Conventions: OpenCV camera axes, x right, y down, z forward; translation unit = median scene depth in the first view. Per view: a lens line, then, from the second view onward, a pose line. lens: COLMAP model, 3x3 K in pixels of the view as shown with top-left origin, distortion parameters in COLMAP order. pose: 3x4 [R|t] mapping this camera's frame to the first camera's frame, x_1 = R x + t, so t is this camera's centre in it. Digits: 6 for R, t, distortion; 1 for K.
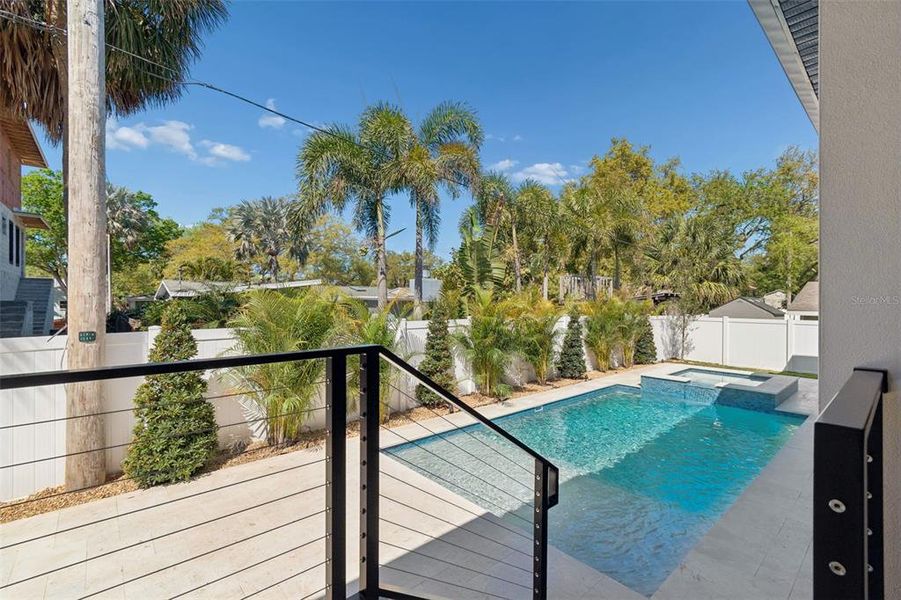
lens RADIAL K [[398.6, 0, 451.2], [0, 398.6, 304.2], [0, 0, 1]] dist [-0.001737, -0.000079]
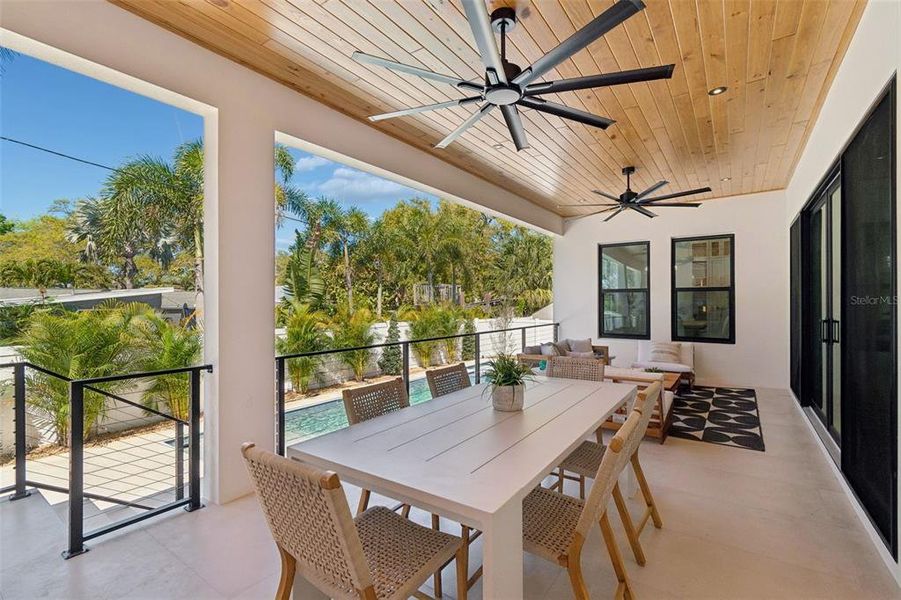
lens RADIAL K [[400.3, 0, 449.2], [0, 400.3, 301.1], [0, 0, 1]] dist [-0.004341, -0.000588]
pose [[0.973378, -0.008676, 0.229042, 0.130552], [0.010899, 0.999905, -0.008440, -0.014655], [-0.228947, 0.010712, 0.973380, -0.132114]]
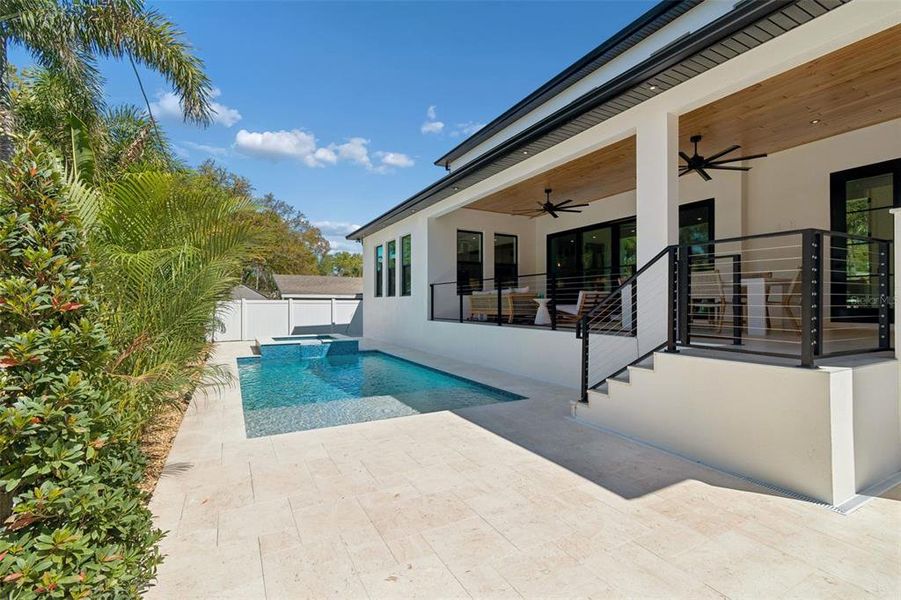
lens RADIAL K [[404.4, 0, 448.9], [0, 404.4, 303.0], [0, 0, 1]] dist [0.001573, 0.000057]
pose [[0.221836, -0.004706, 0.975073, -0.278225], [0.009500, 0.999951, 0.002665, 0.042037], [-0.975038, 0.008672, 0.221870, 0.164954]]
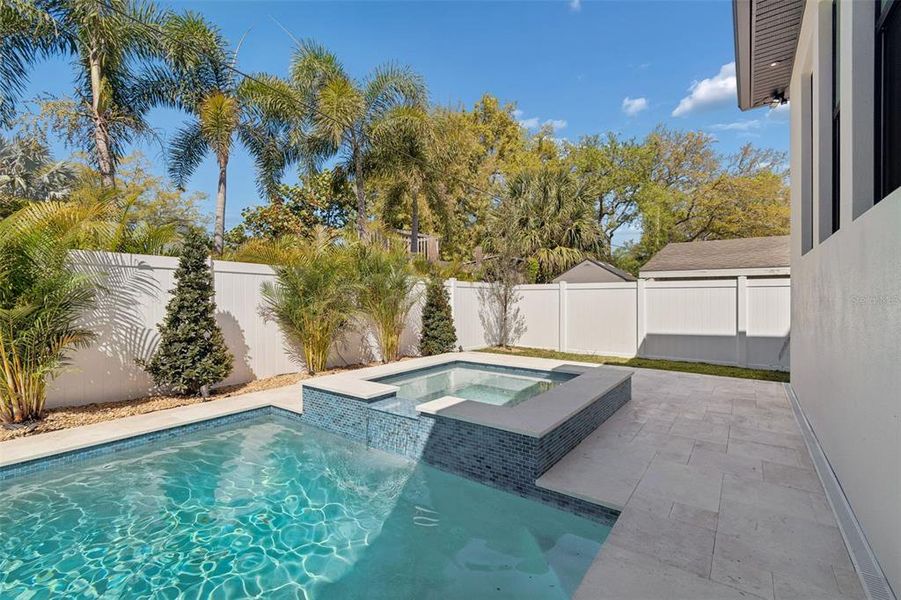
lens RADIAL K [[398.6, 0, 451.2], [0, 398.6, 304.2], [0, 0, 1]] dist [-0.001737, -0.000079]
pose [[0.977363, -0.012901, 0.211176, 0.326184], [0.010436, 0.999864, 0.012784, 0.054614], [-0.211312, -0.010291, 0.977364, 0.336764]]
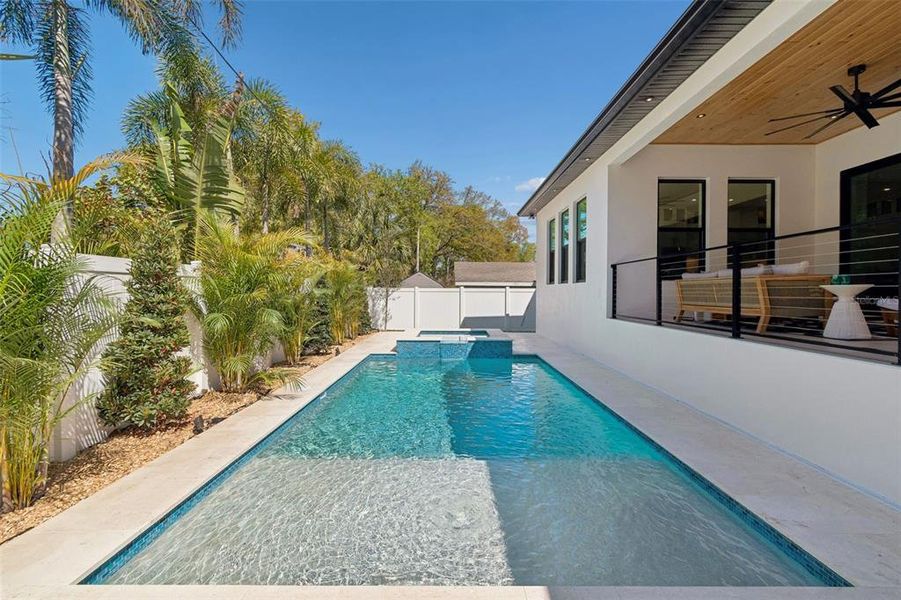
lens RADIAL K [[400.3, 0, 449.2], [0, 400.3, 301.1], [0, 0, 1]] dist [-0.004341, -0.000588]
pose [[0.660689, -0.023063, 0.750305, -0.078807], [0.007860, 0.999686, 0.023807, 0.041089], [-0.750618, -0.009832, 0.660663, 0.185363]]
